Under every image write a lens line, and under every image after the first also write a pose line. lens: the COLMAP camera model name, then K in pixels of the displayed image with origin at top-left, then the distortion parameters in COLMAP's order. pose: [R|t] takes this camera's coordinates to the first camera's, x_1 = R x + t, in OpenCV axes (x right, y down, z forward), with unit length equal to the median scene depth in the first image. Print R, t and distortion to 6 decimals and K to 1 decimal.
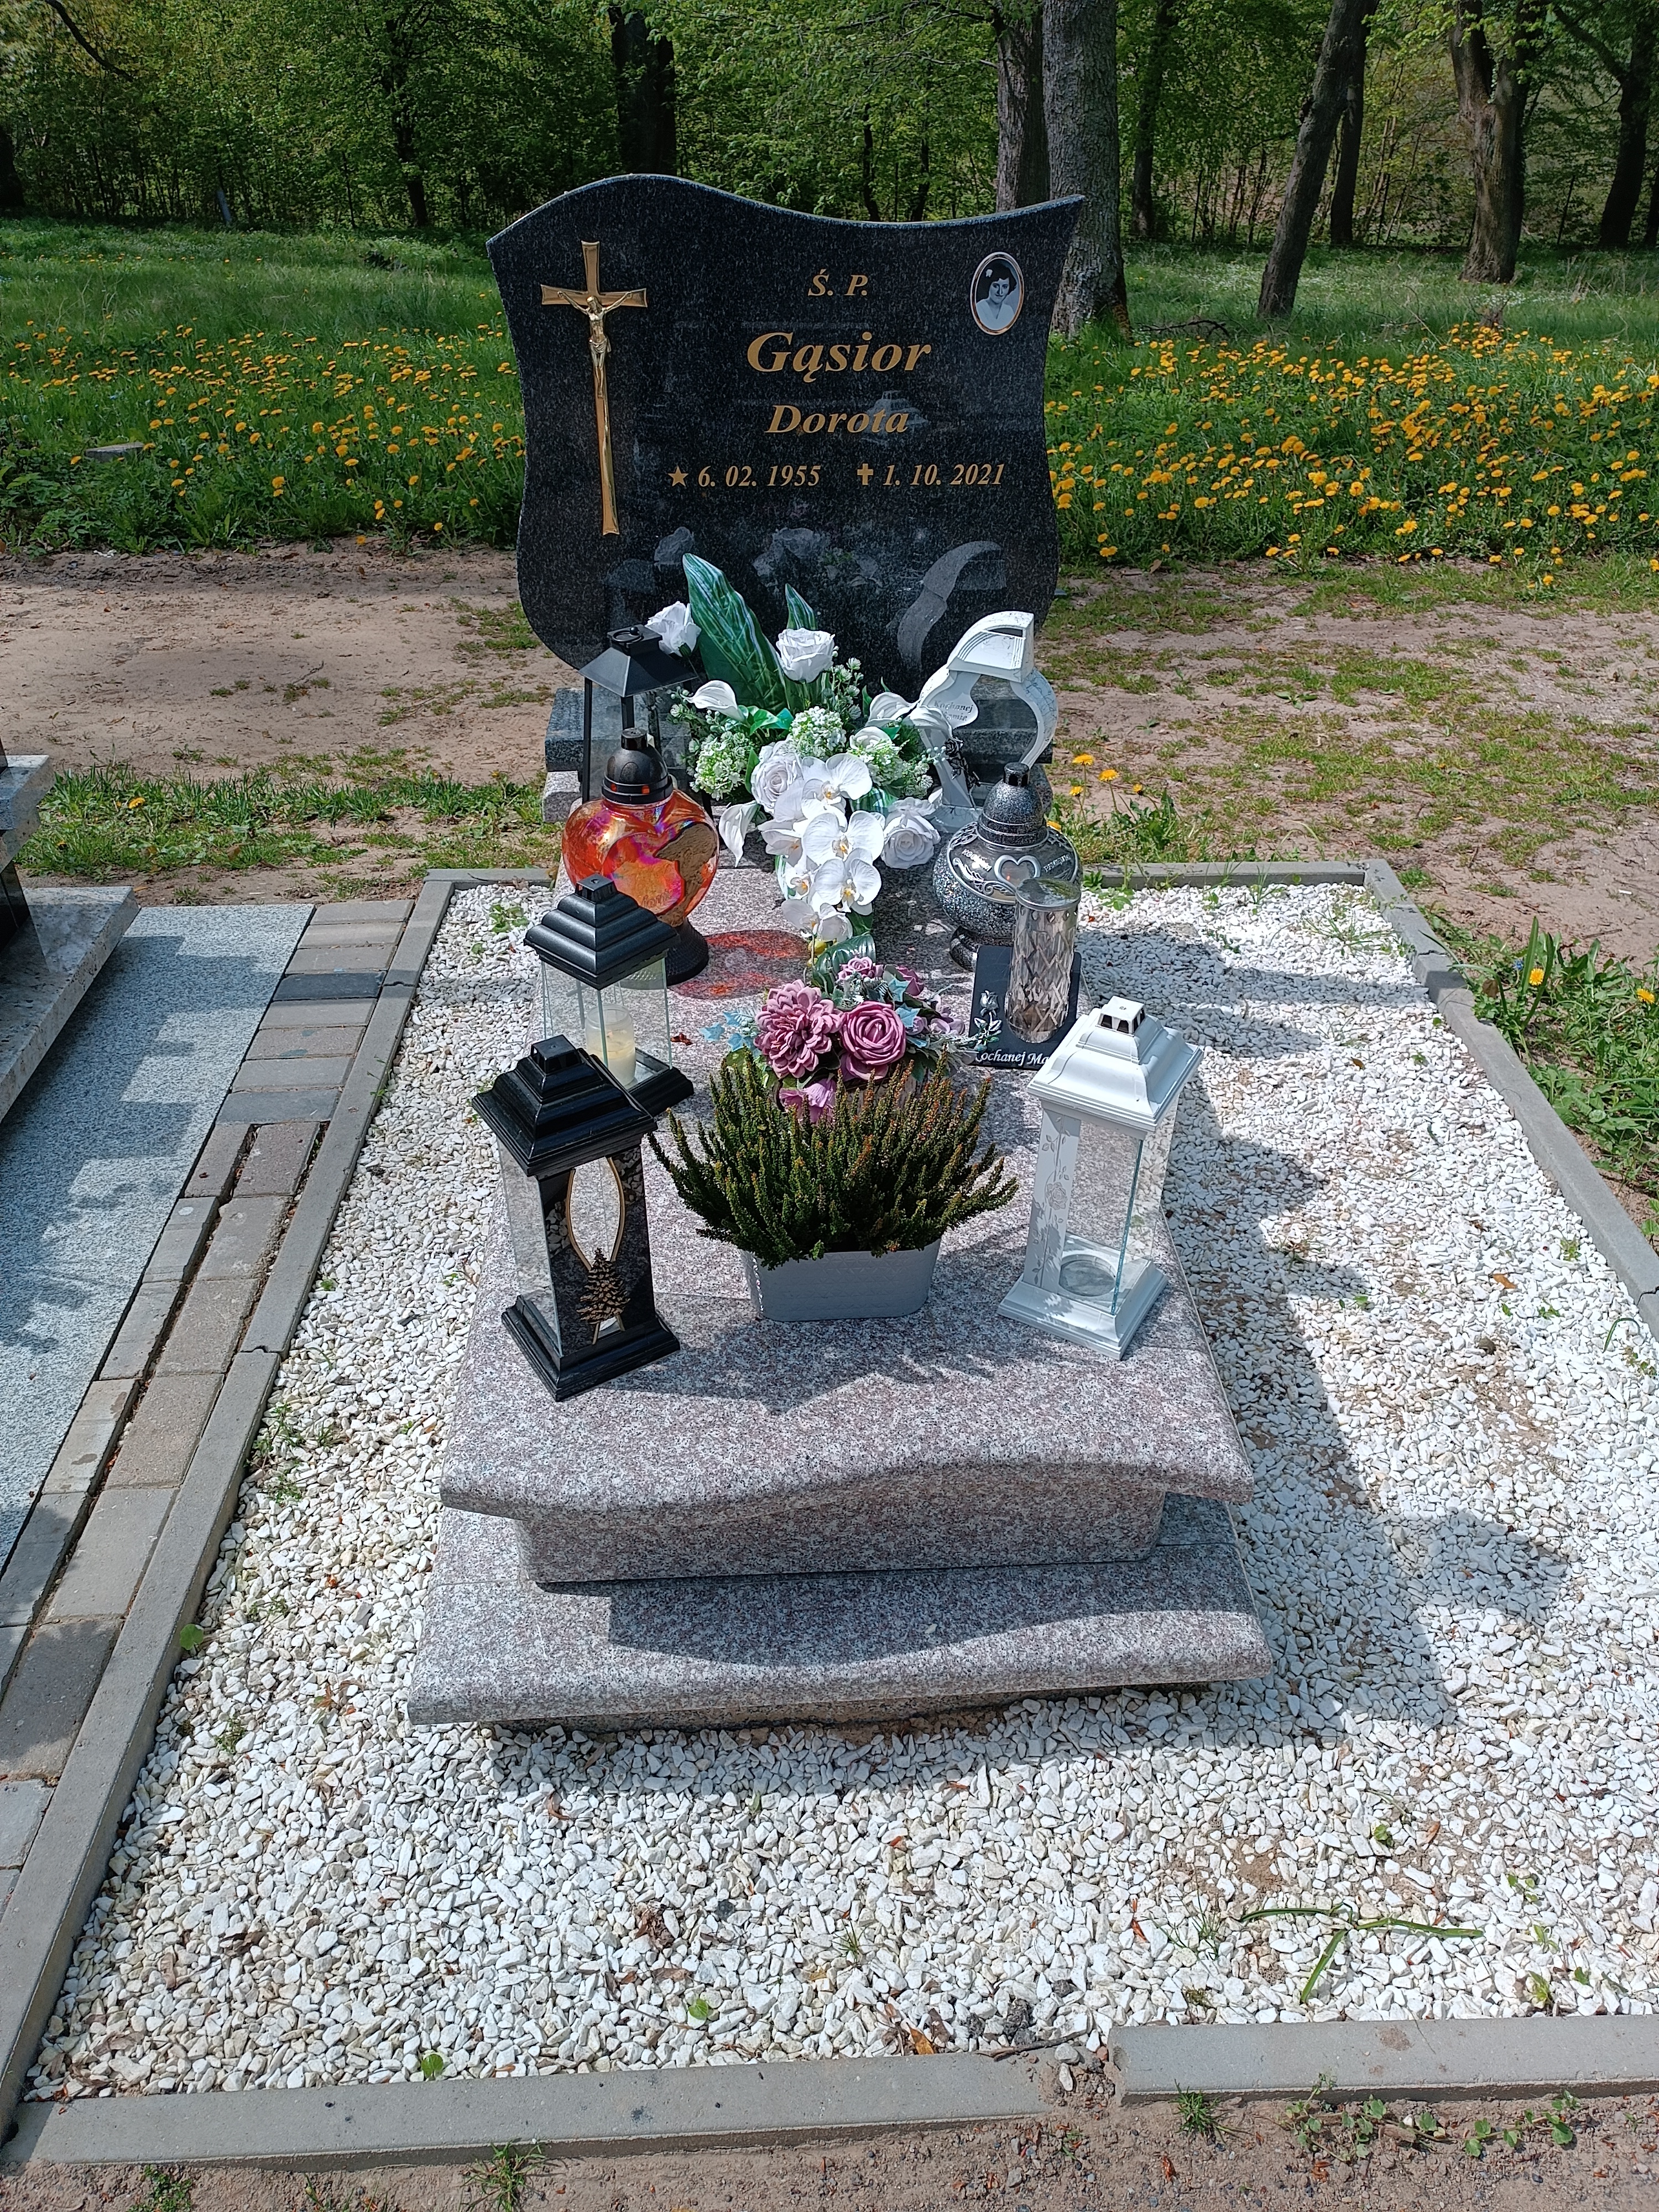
lens RADIAL K [[1597.4, 0, 835.6], [0, 1597.4, 1111.7], [0, 0, 1]] dist [0.037191, -0.028015]
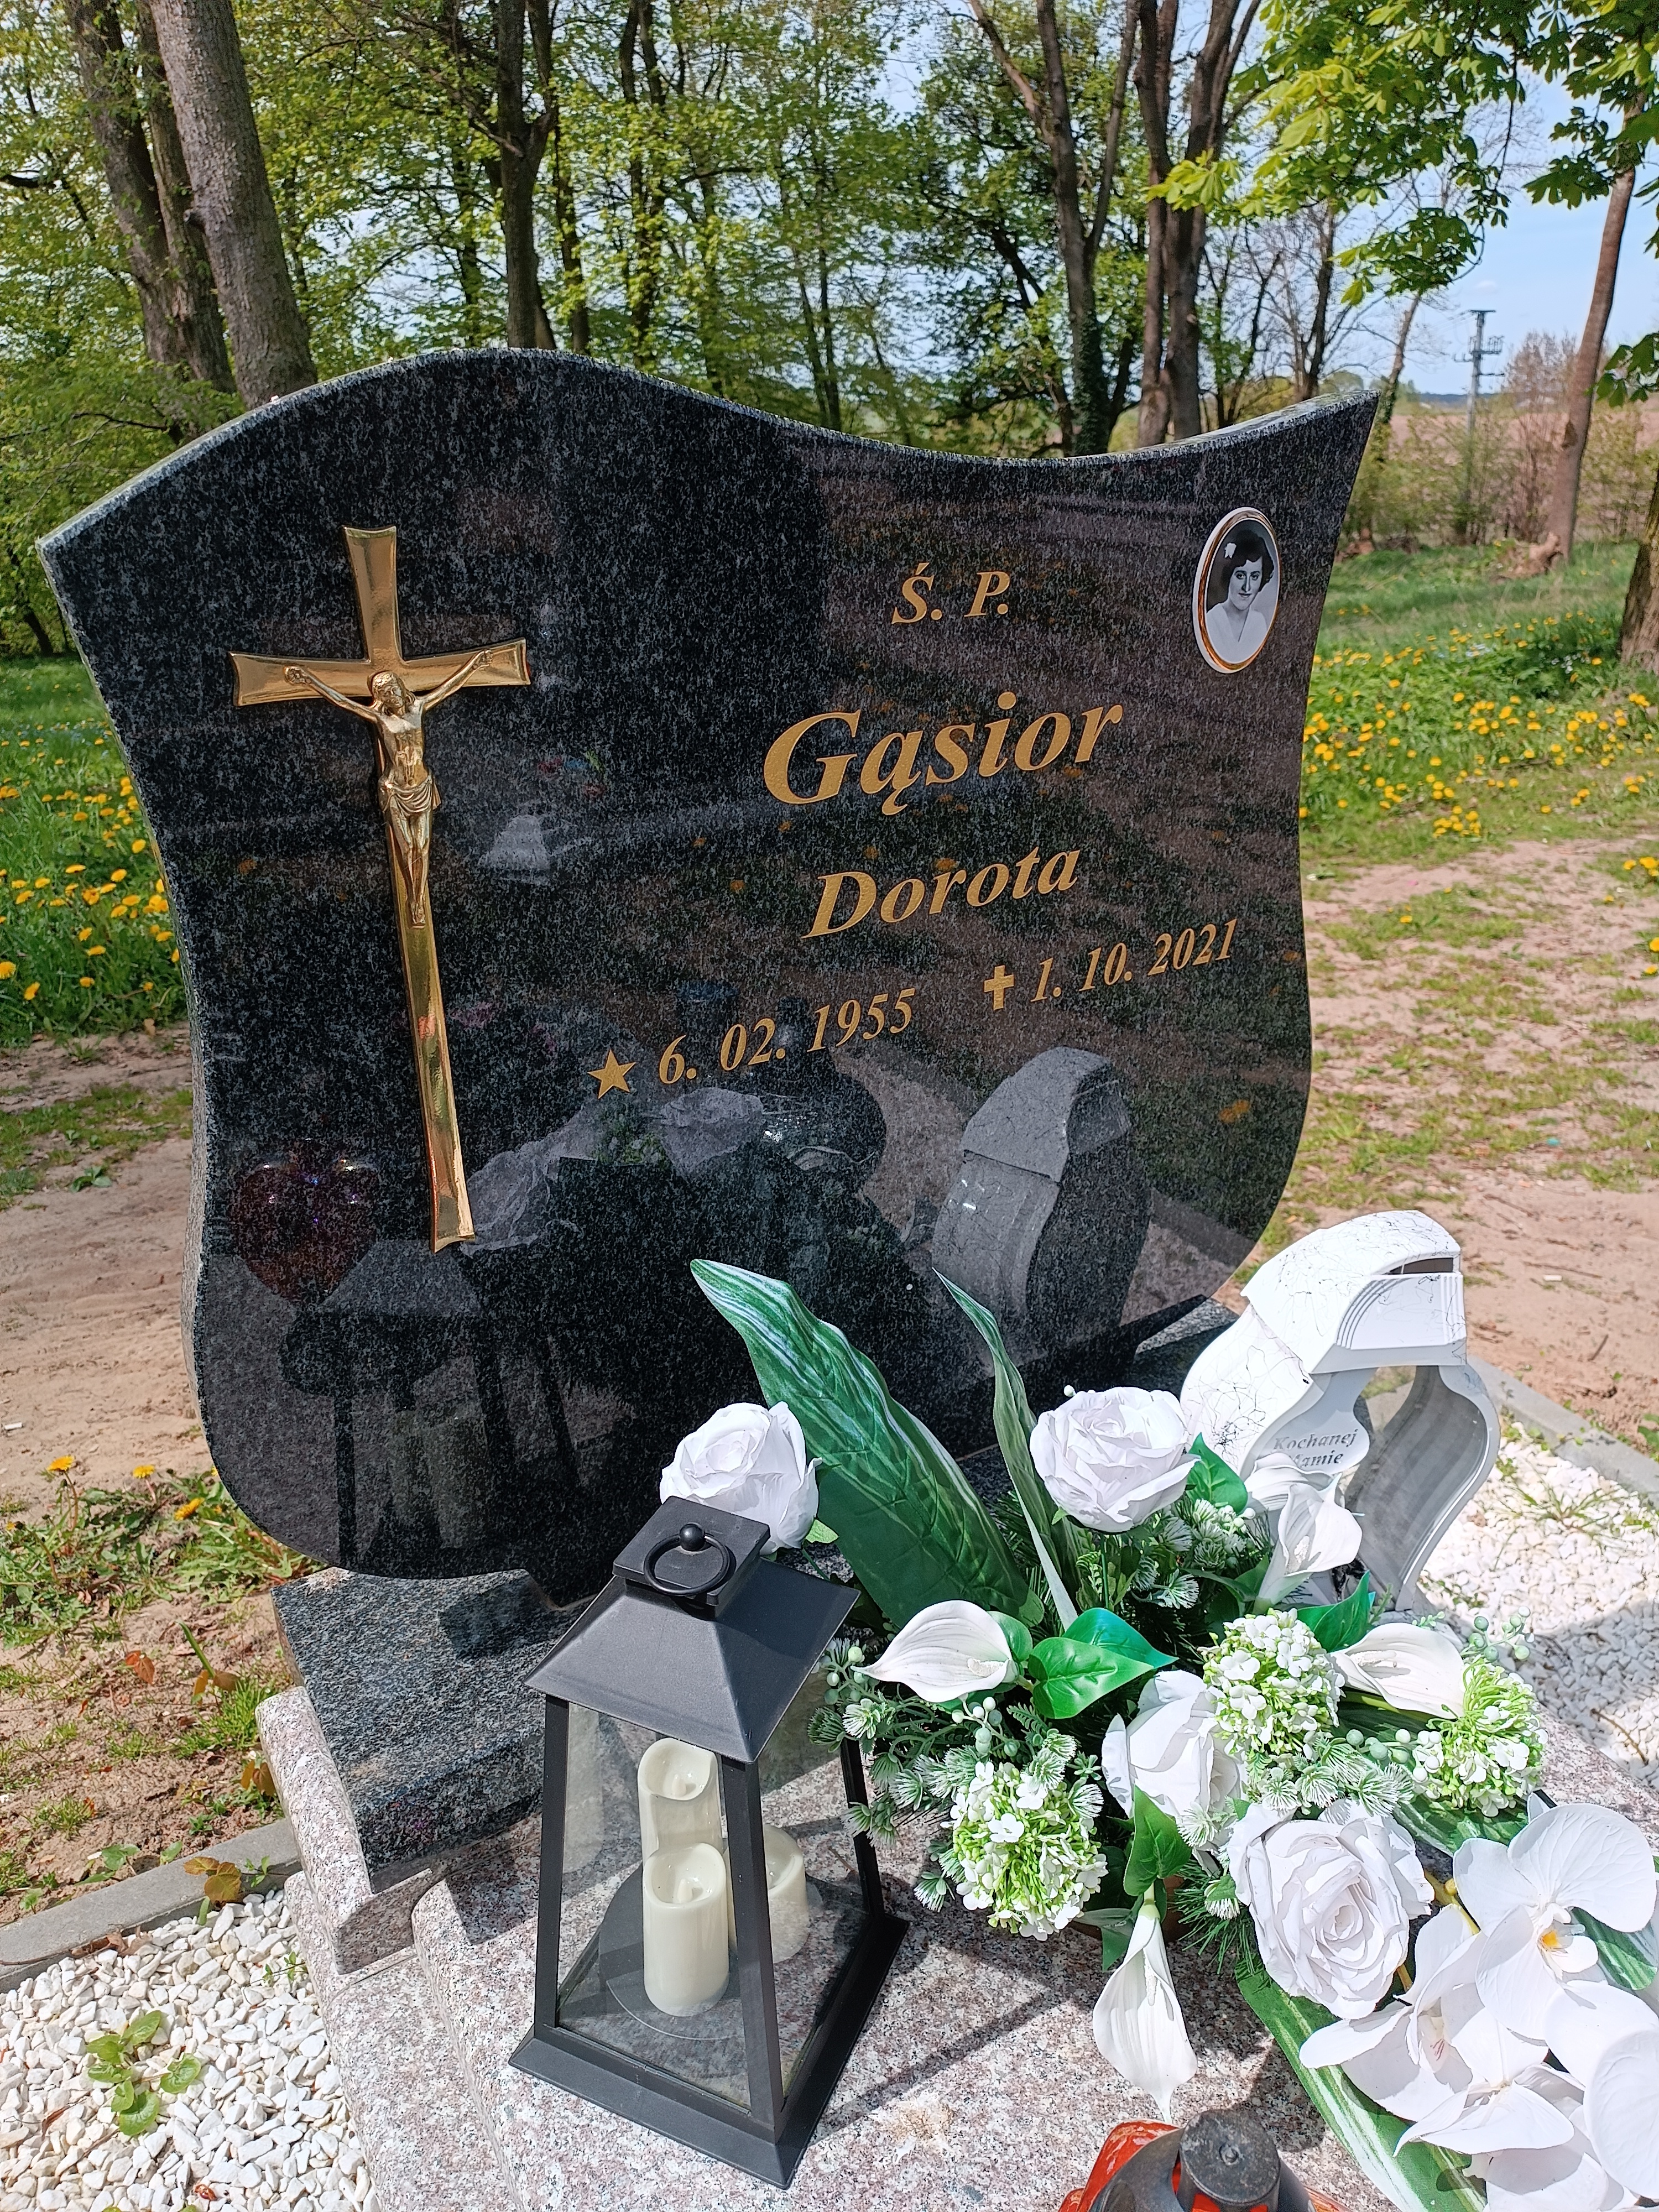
lens RADIAL K [[1633.1, 0, 829.5], [0, 1633.1, 1106.0], [0, 0, 1]] dist [-0.007007, -0.001197]
pose [[0.890198, -0.196547, 0.410995, -0.223207], [0.276401, 0.950149, -0.144292, -0.326810], [-0.362146, 0.242047, 0.900146, 0.645501]]
